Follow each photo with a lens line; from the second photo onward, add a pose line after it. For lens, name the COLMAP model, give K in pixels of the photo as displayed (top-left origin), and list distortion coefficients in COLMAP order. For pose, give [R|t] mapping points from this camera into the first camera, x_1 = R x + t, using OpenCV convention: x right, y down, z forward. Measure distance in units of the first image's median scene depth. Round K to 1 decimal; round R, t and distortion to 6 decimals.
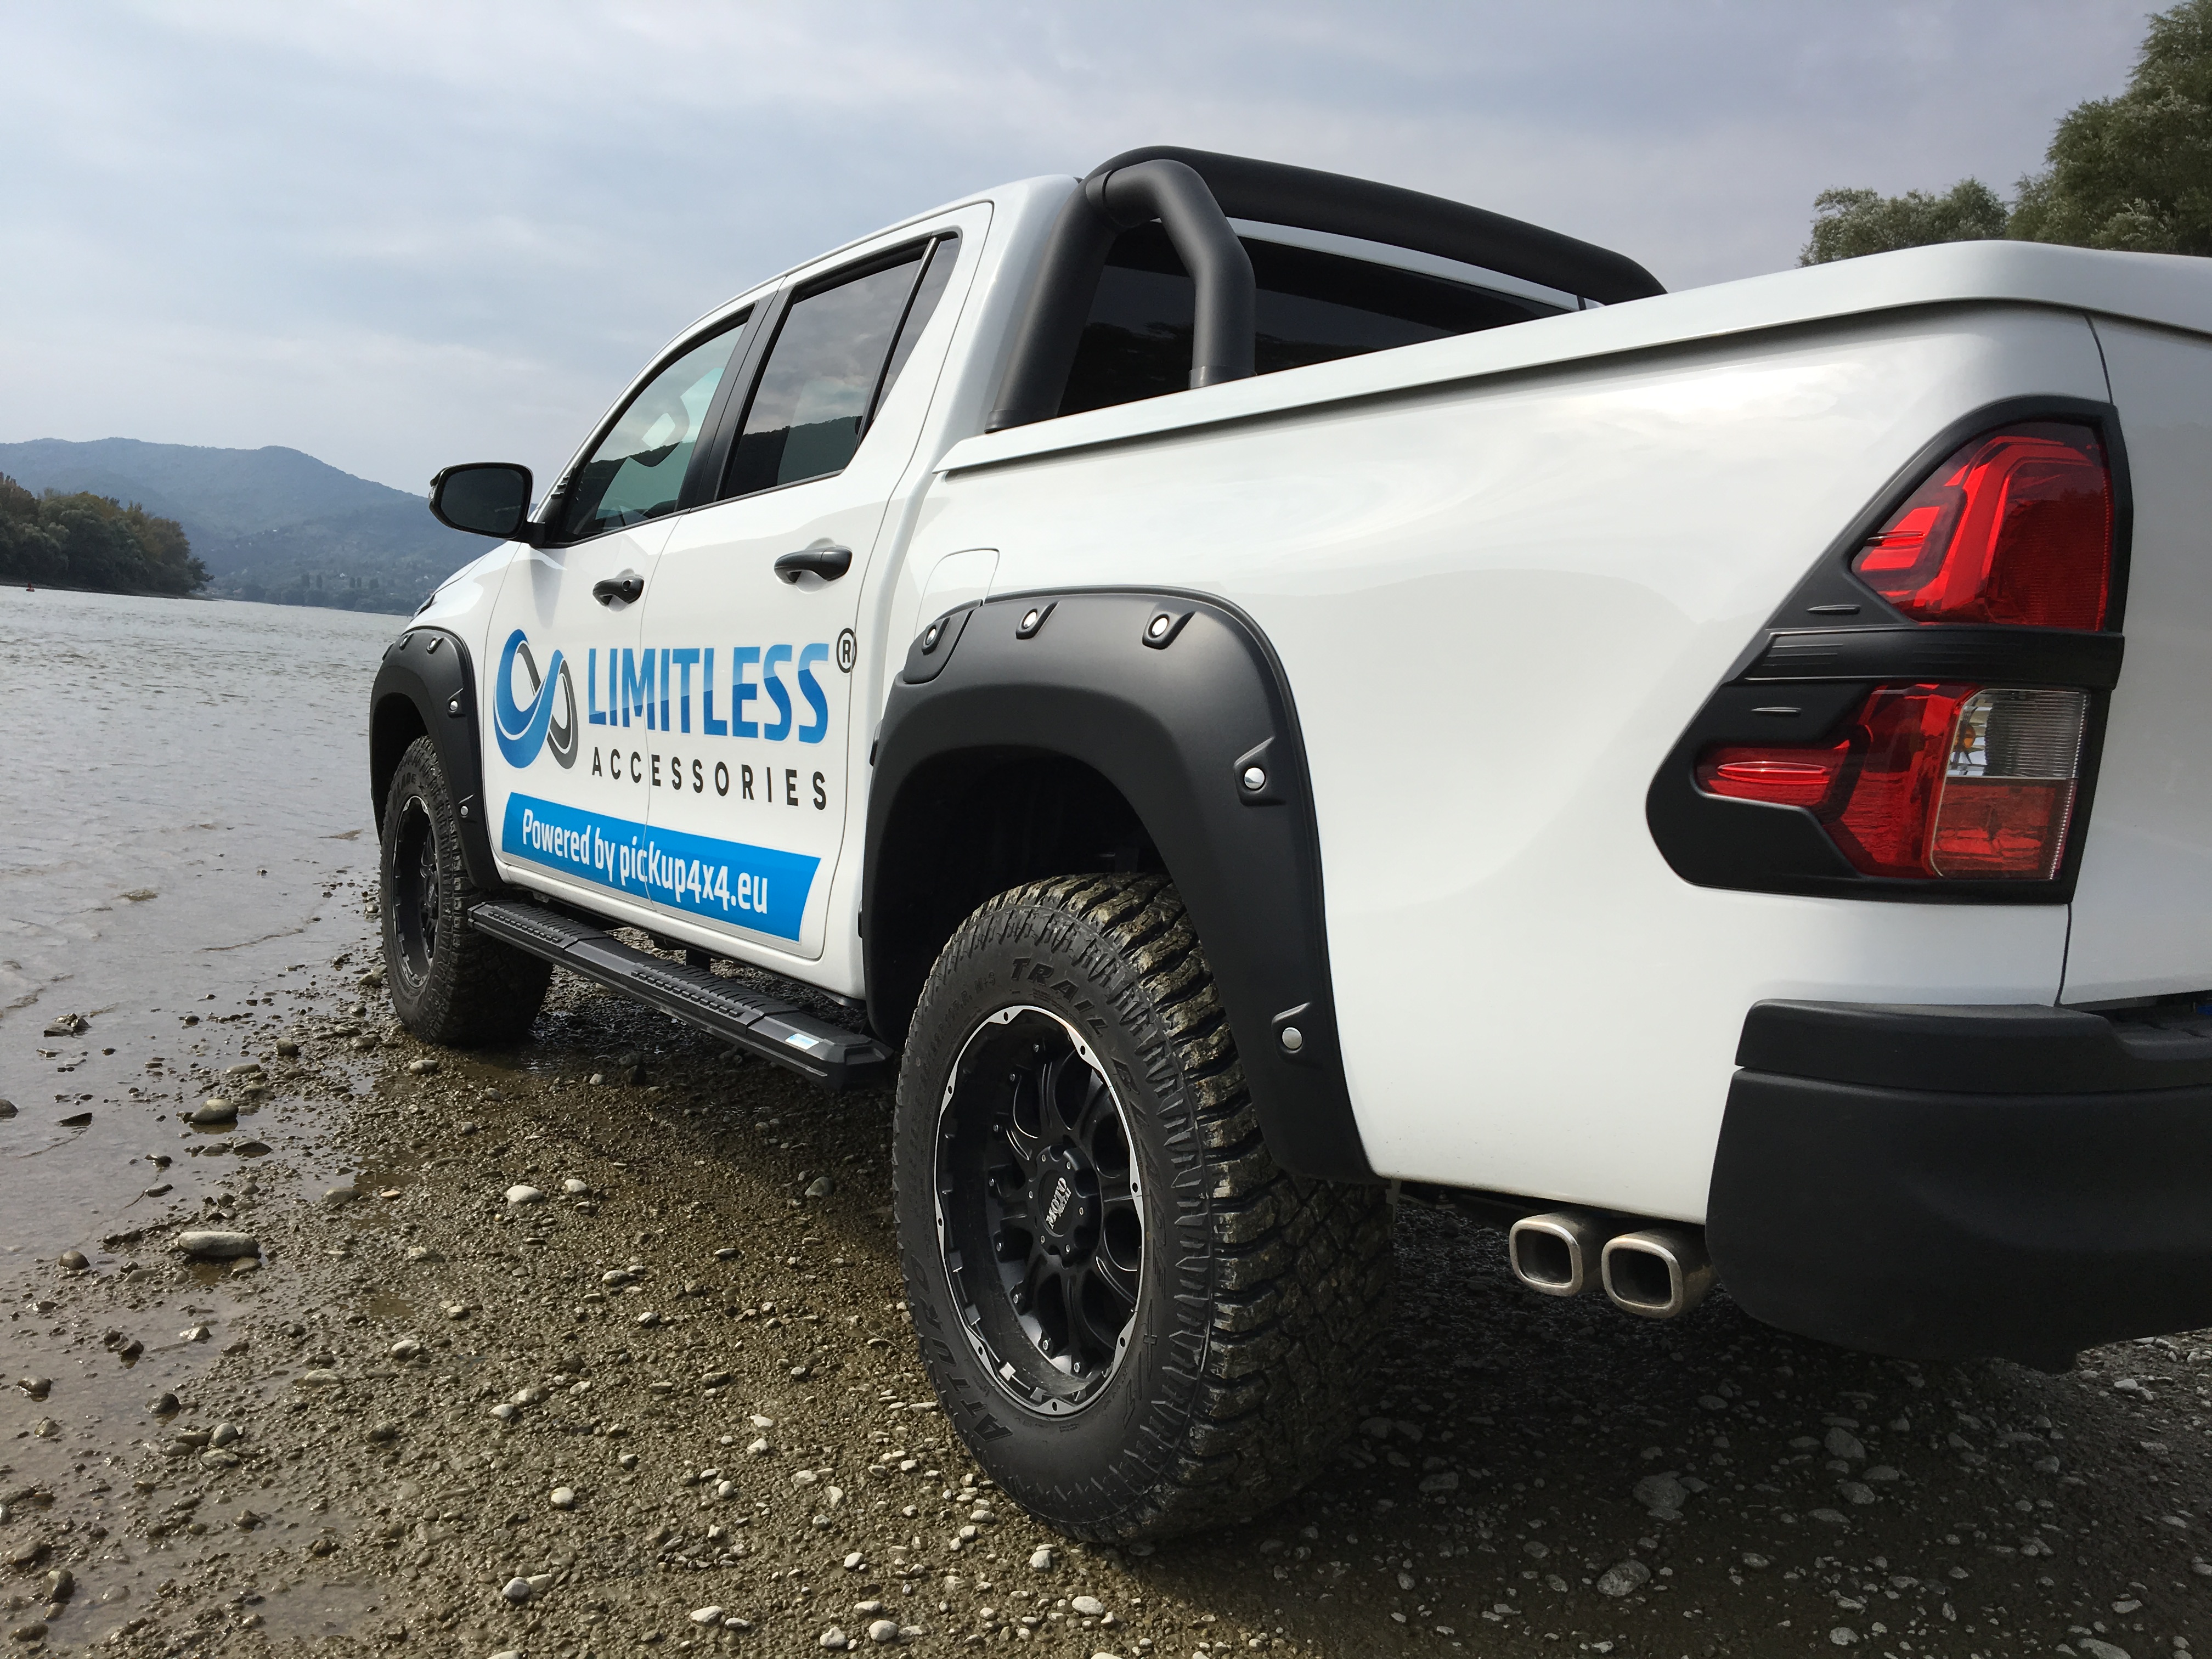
lens RADIAL K [[1864.5, 0, 1111.6], [0, 1864.5, 824.9], [0, 0, 1]] dist [0.111870, -0.198890]
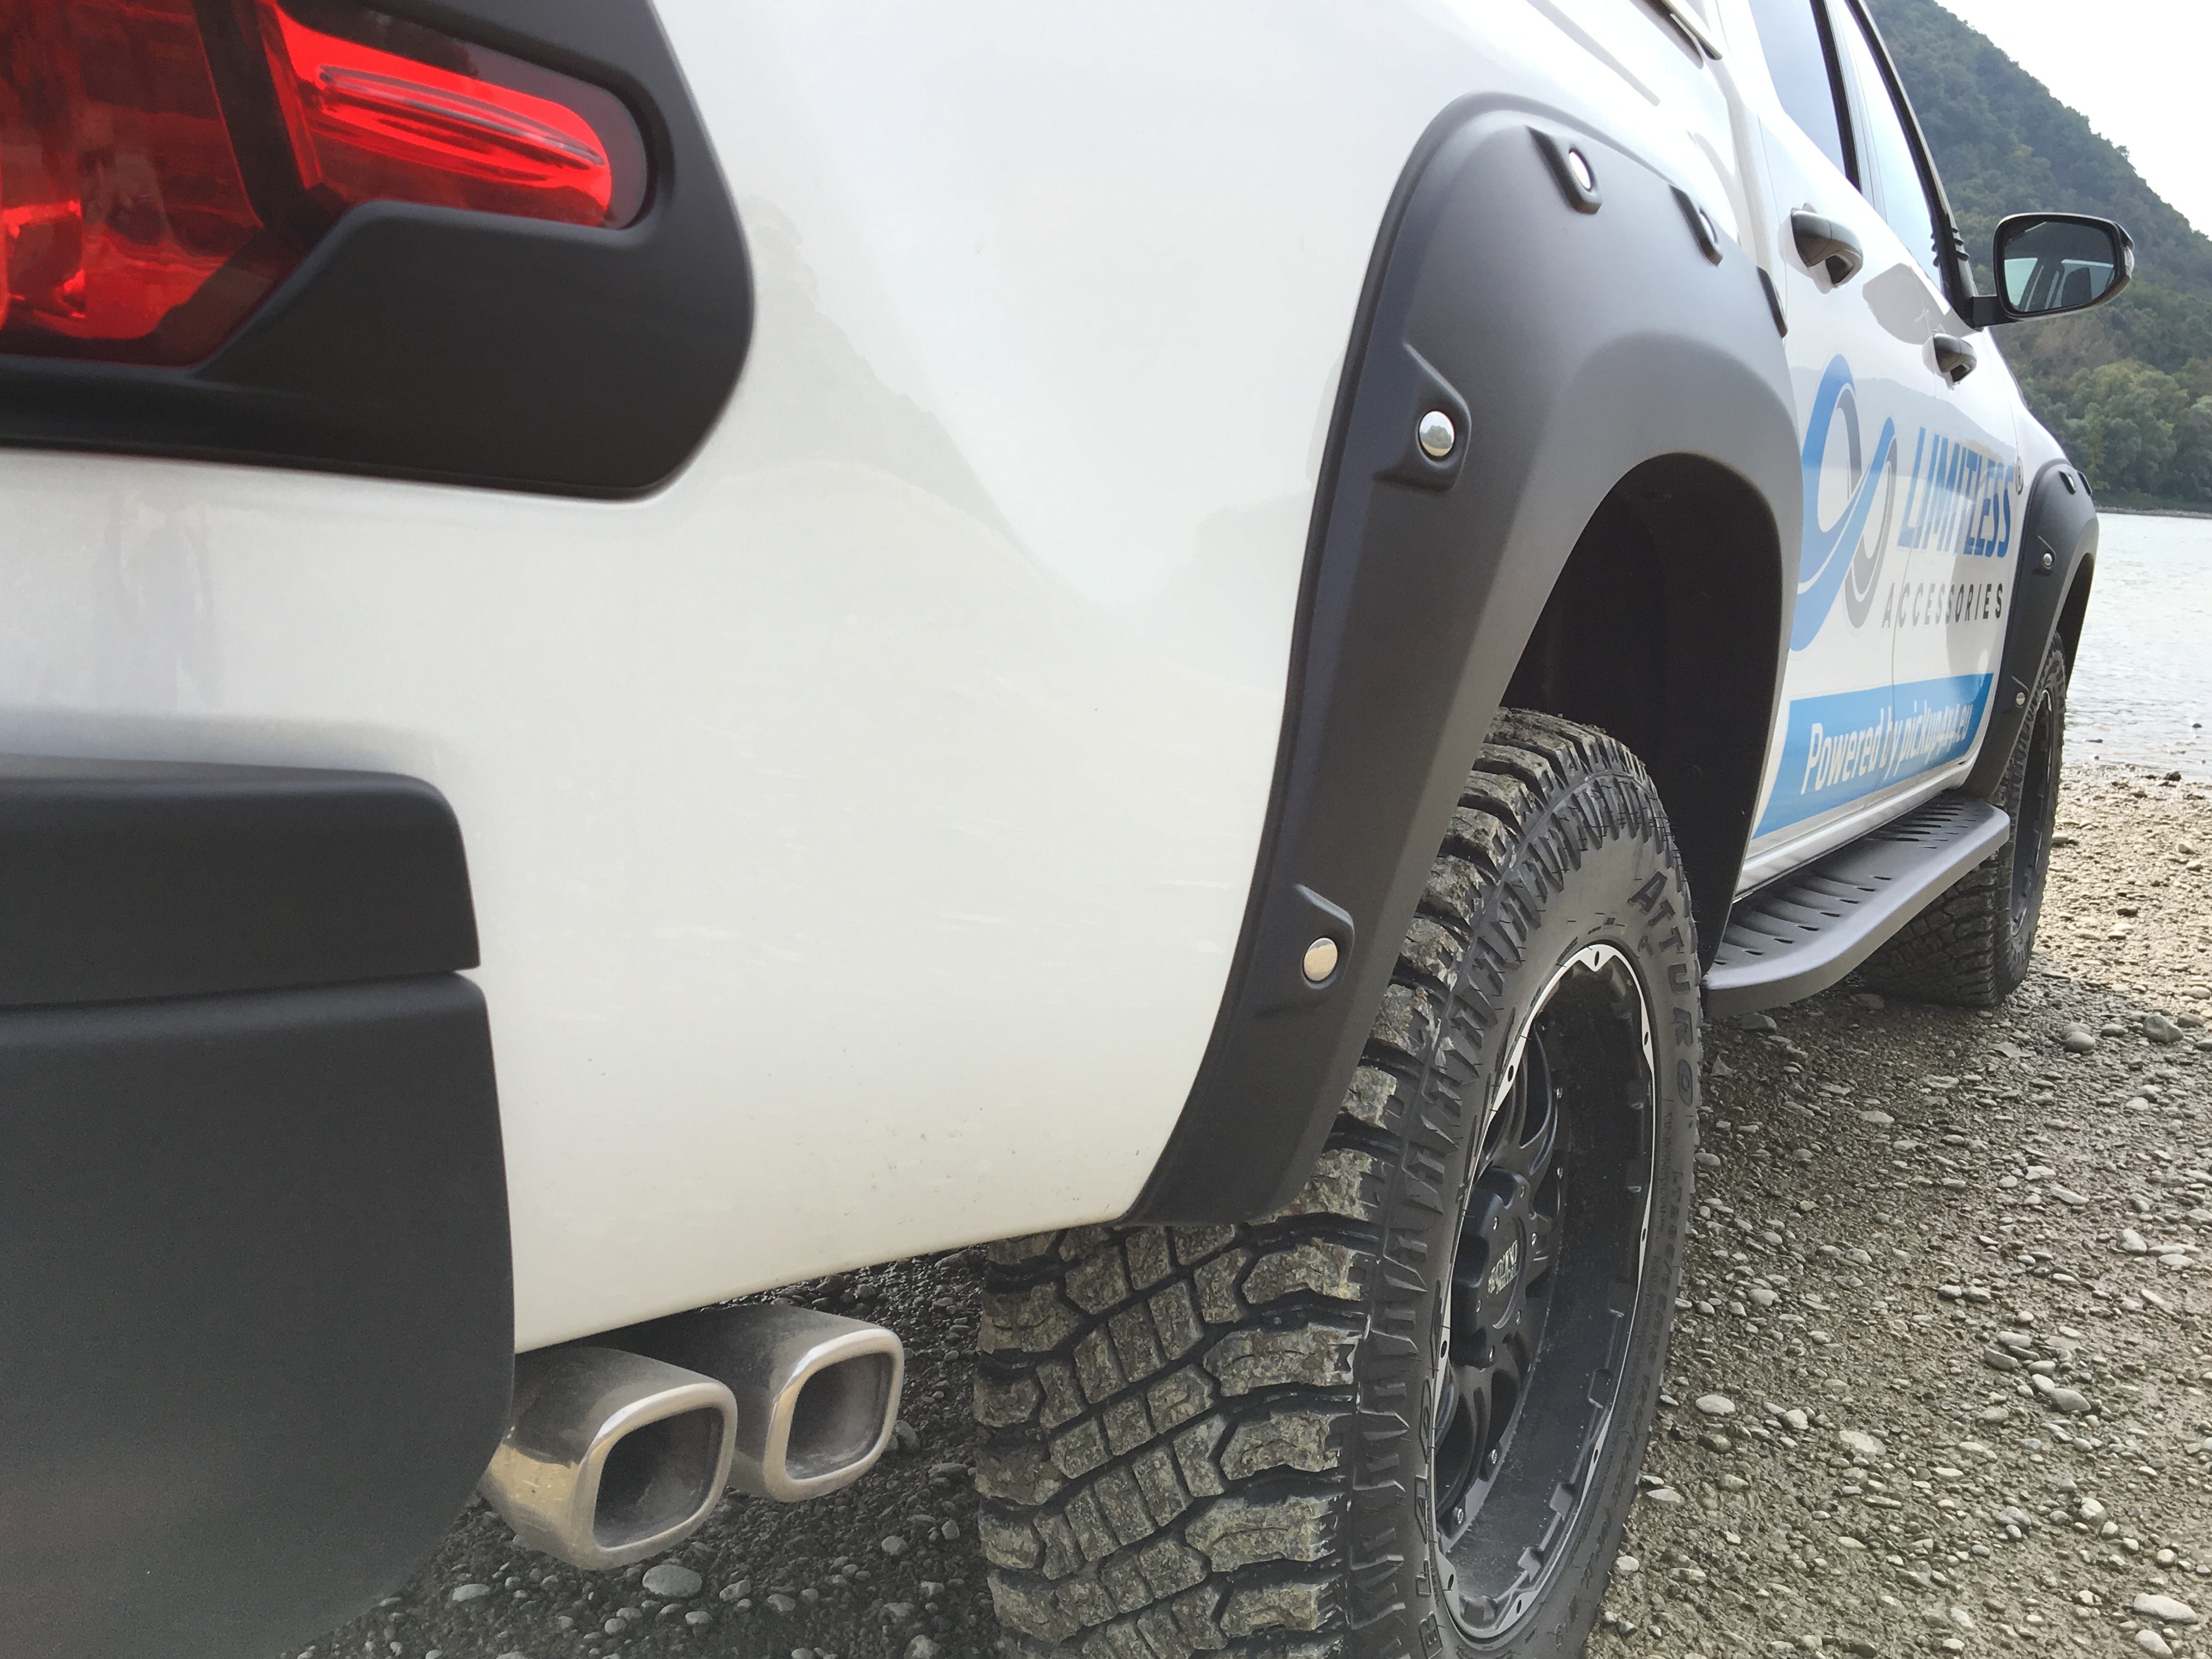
lens RADIAL K [[2043.9, 0, 1096.8], [0, 2043.9, 834.5], [0, 0, 1]] dist [0.076837, -0.135244]
pose [[-0.439234, -0.178714, 0.880418, -0.952893], [0.002169, 0.979800, 0.199969, -0.118932], [-0.898370, 0.089743, -0.429974, 1.878424]]
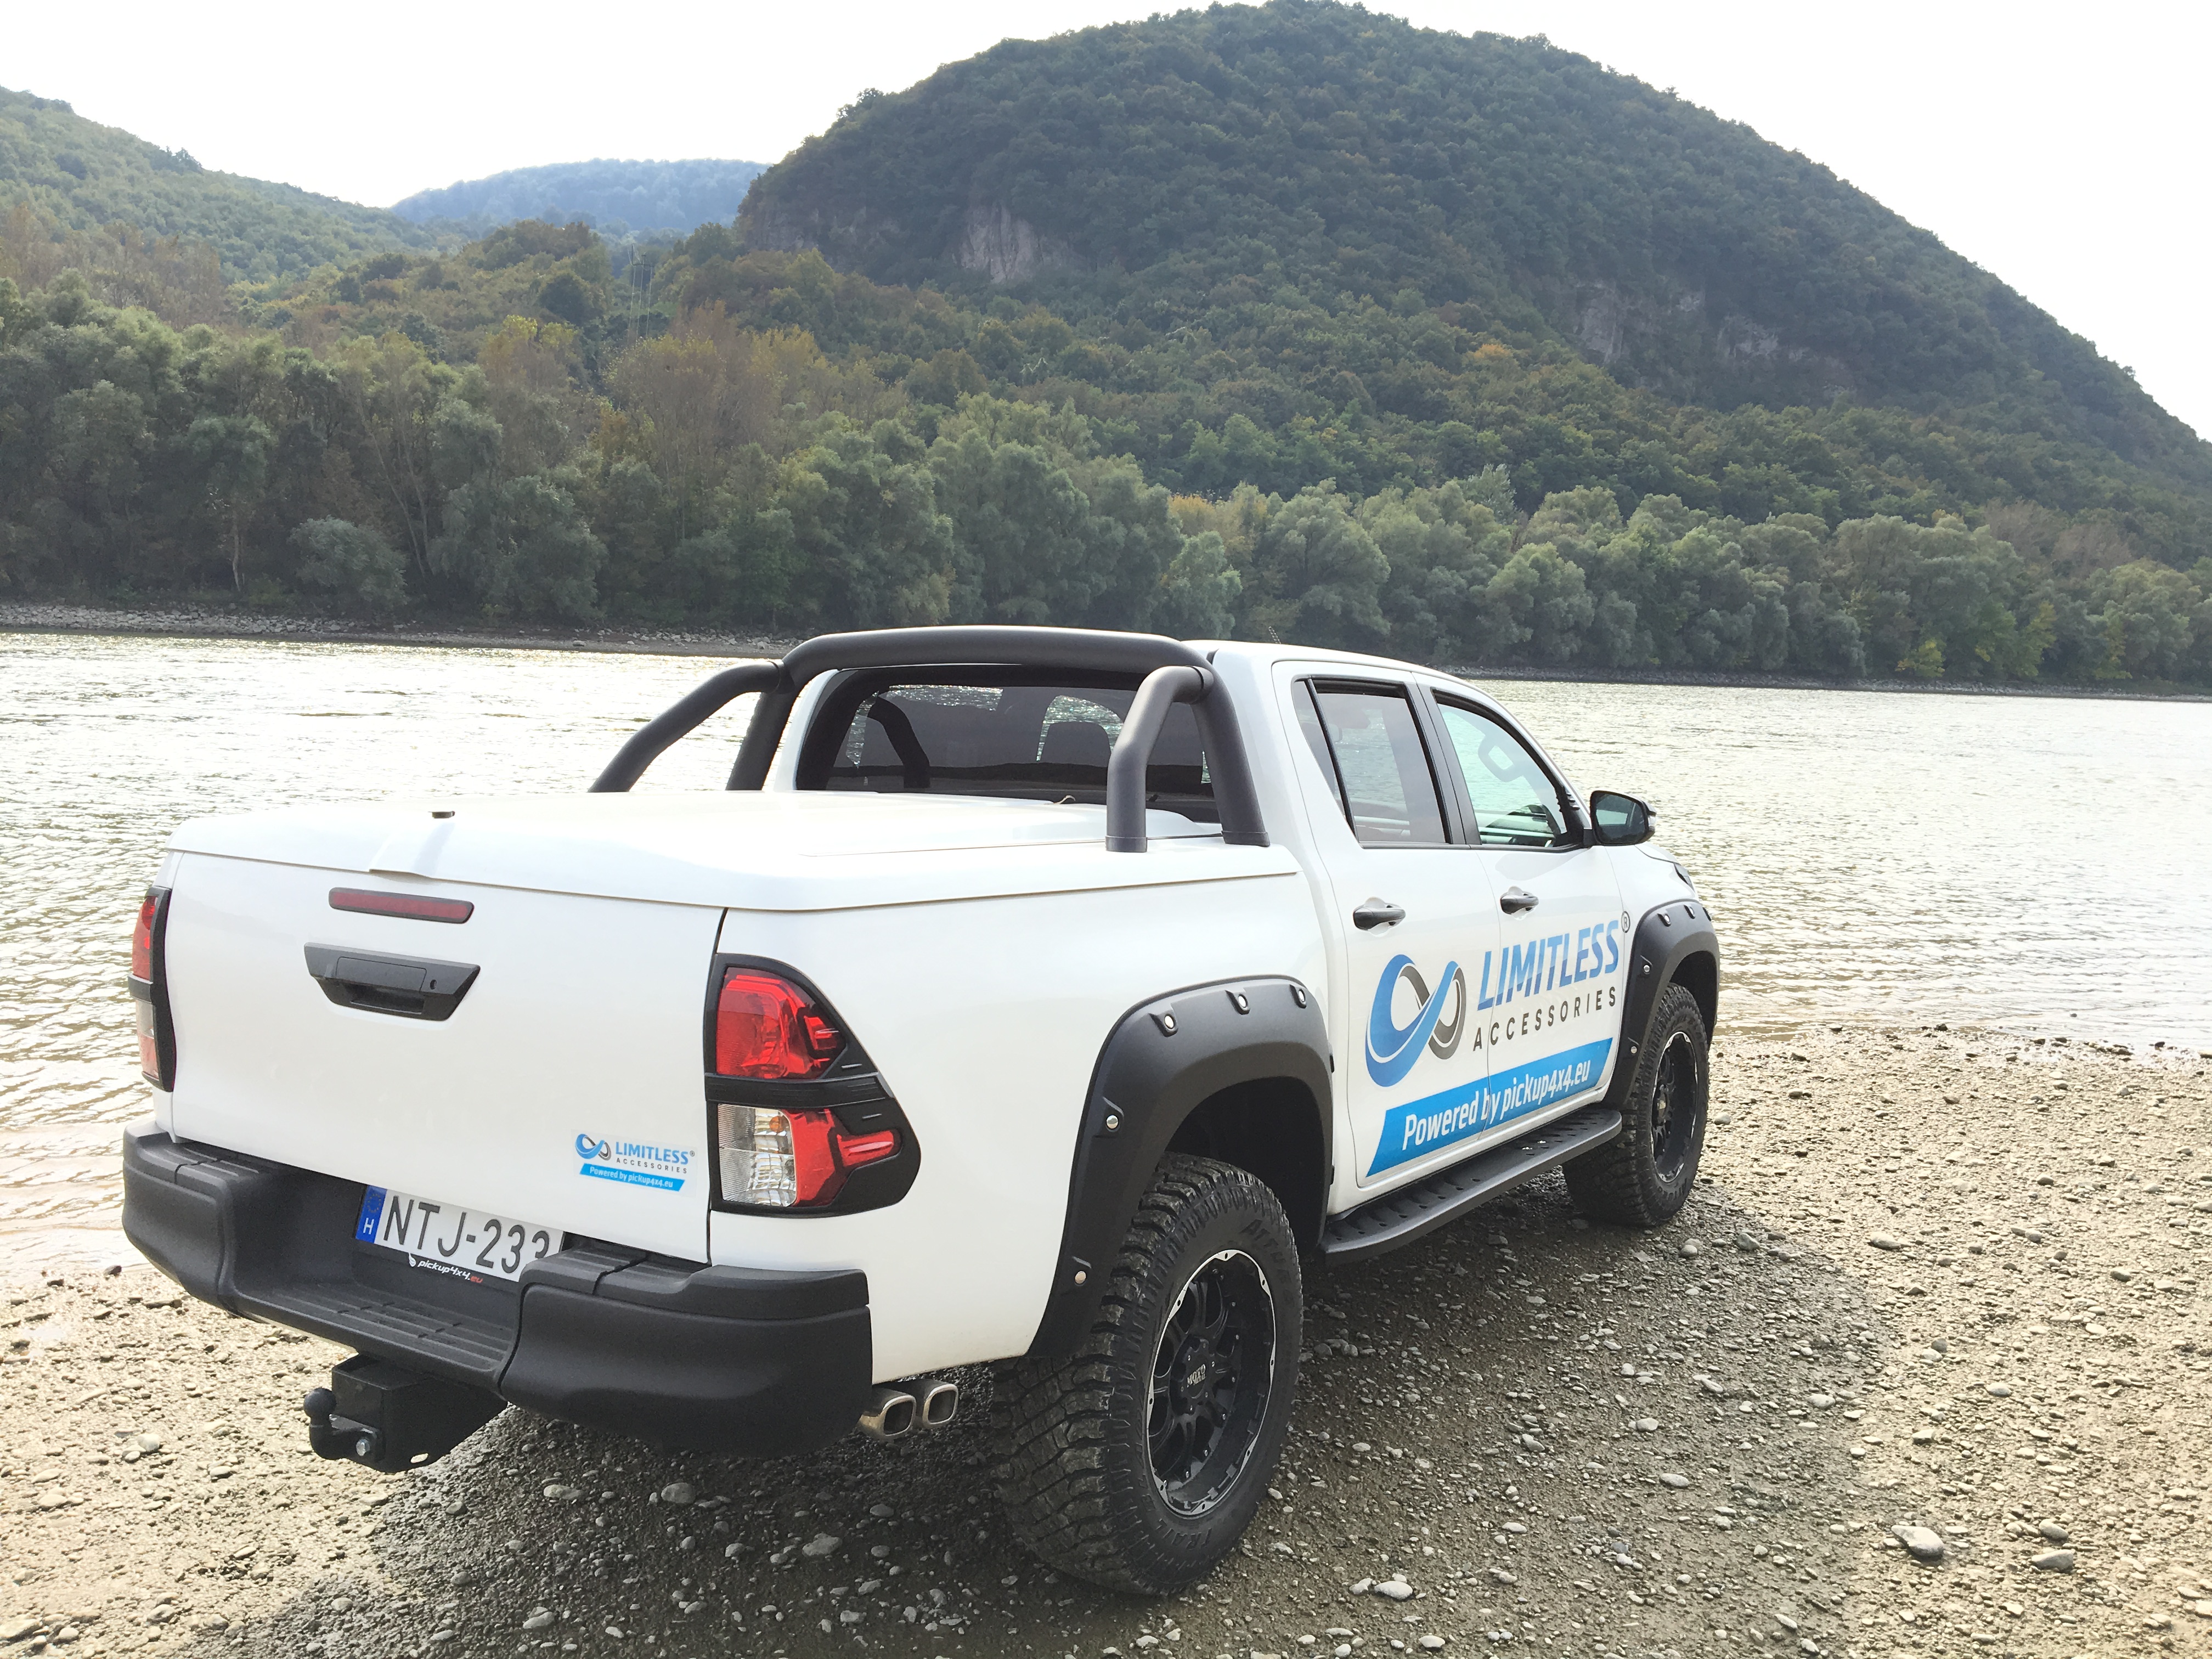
lens RADIAL K [[1856.4, 0, 1102.5], [0, 1856.4, 824.4], [0, 0, 1]] dist [0.096608, -0.132285]
pose [[-0.392560, -0.084014, 0.915881, -1.592866], [0.027556, 0.994298, 0.103018, -0.380819], [-0.919313, 0.065679, -0.388007, 2.074305]]
